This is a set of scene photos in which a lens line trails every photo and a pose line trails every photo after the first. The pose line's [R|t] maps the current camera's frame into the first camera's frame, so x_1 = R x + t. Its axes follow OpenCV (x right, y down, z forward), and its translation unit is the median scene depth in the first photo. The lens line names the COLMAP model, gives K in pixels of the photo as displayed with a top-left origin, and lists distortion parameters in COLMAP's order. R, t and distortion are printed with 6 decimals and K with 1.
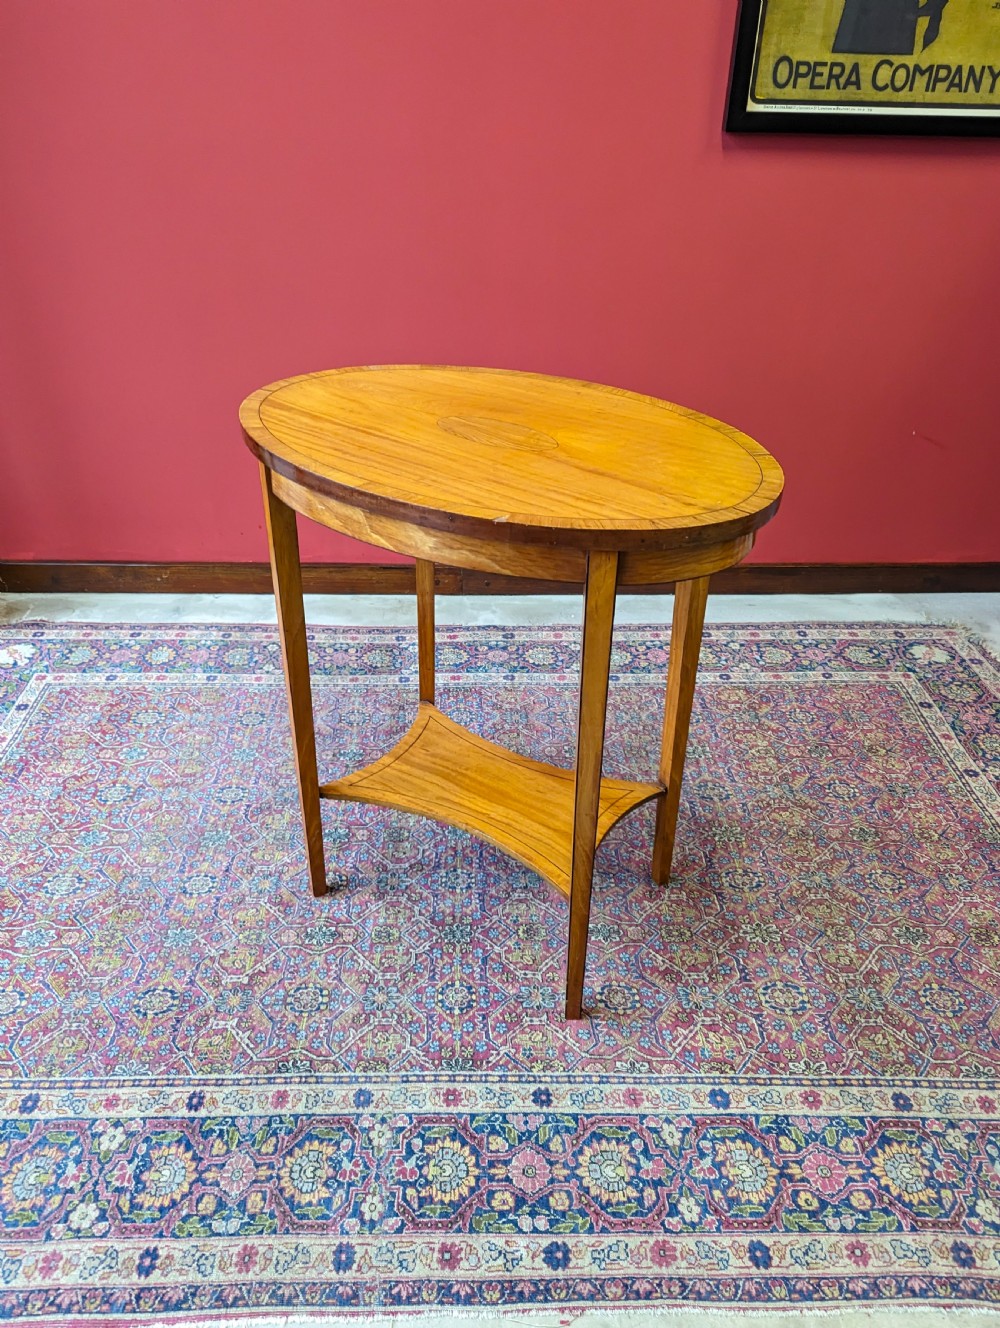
lens RADIAL K [[1003.9, 0, 523.6], [0, 1003.9, 657.2], [0, 0, 1]] dist [0.050452, -0.054200]
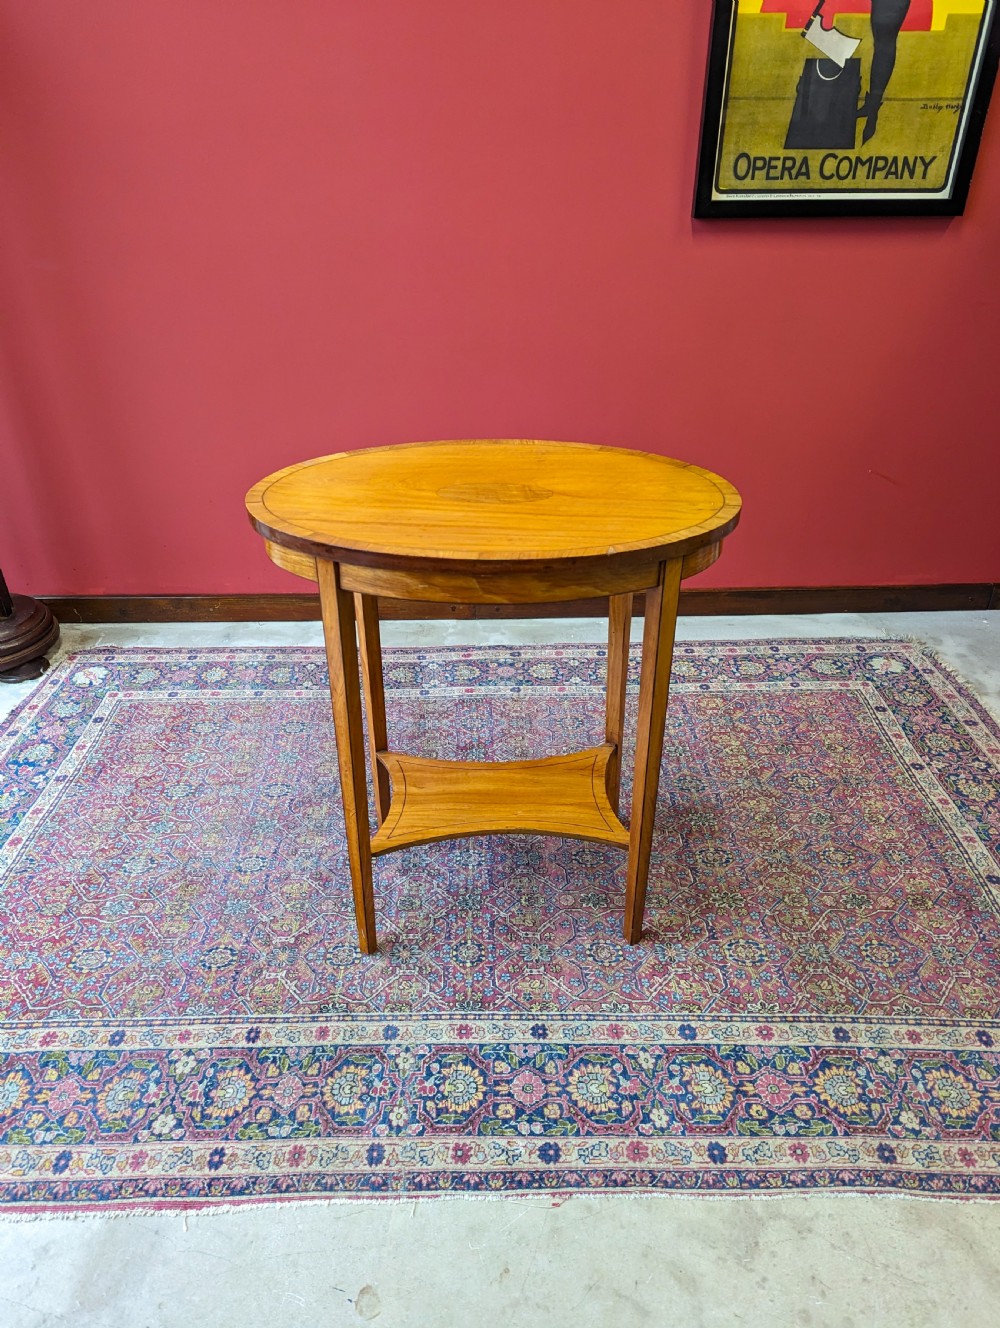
lens RADIAL K [[955.2, 0, 525.5], [0, 955.2, 665.9], [0, 0, 1]] dist [0.051811, -0.053867]
pose [[0.999700, -0.013490, -0.020425, 0.031180], [0.013101, 0.999733, -0.019045, 0.022467], [0.020676, 0.018772, 0.999610, -0.150451]]
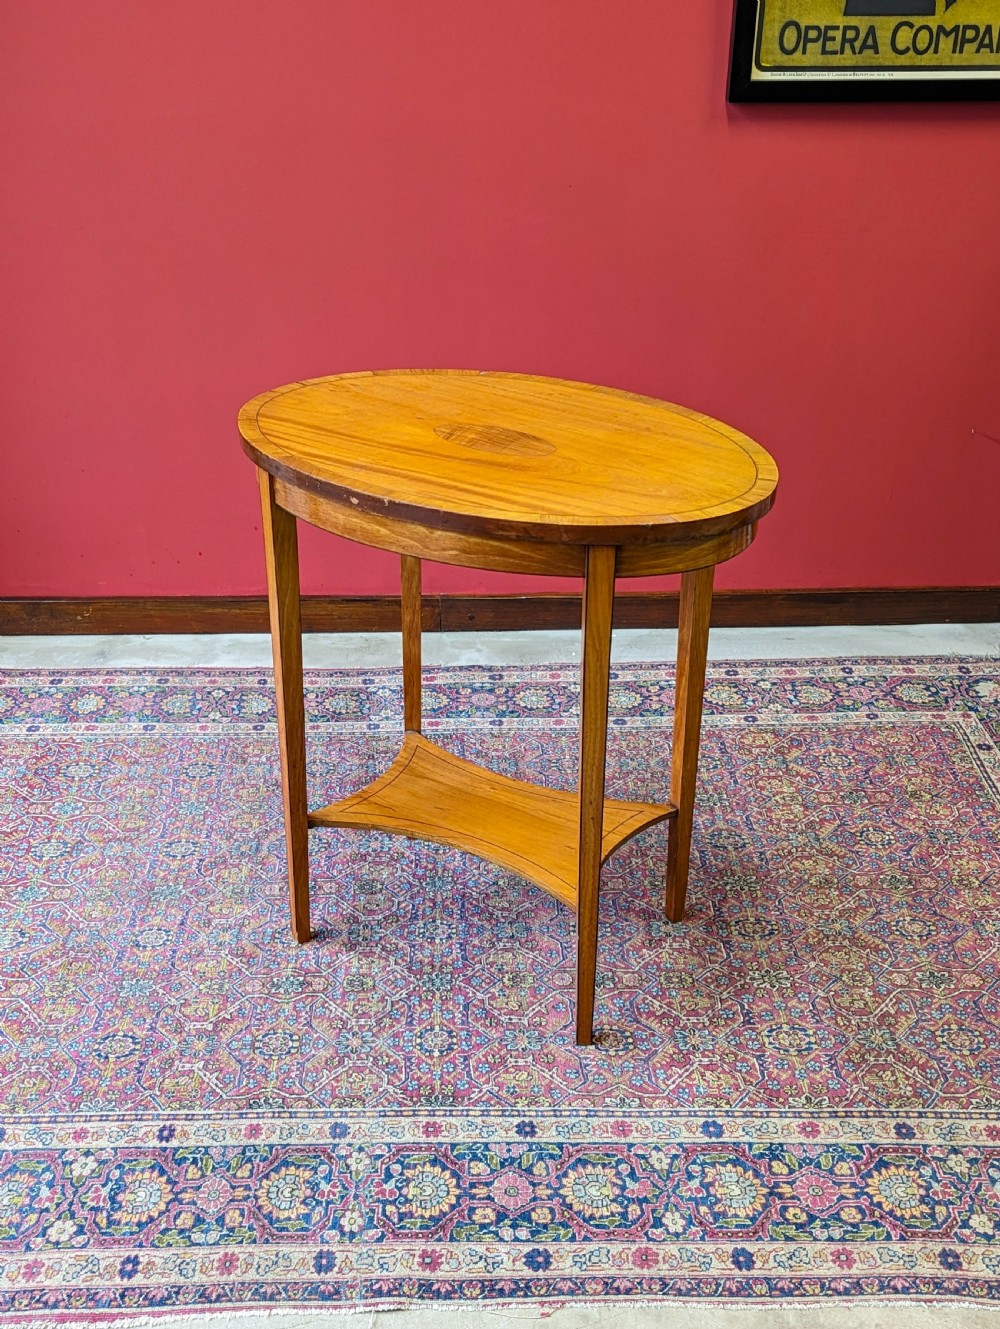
lens RADIAL K [[1515.0, 0, 531.0], [0, 1515.0, 684.6], [0, 0, 1]] dist [0.024574, 0.000000]
pose [[0.999859, -0.015209, -0.007158, 0.039714], [0.014799, 0.998419, -0.054224, 0.093769], [0.007971, 0.054111, 0.998503, -0.457618]]
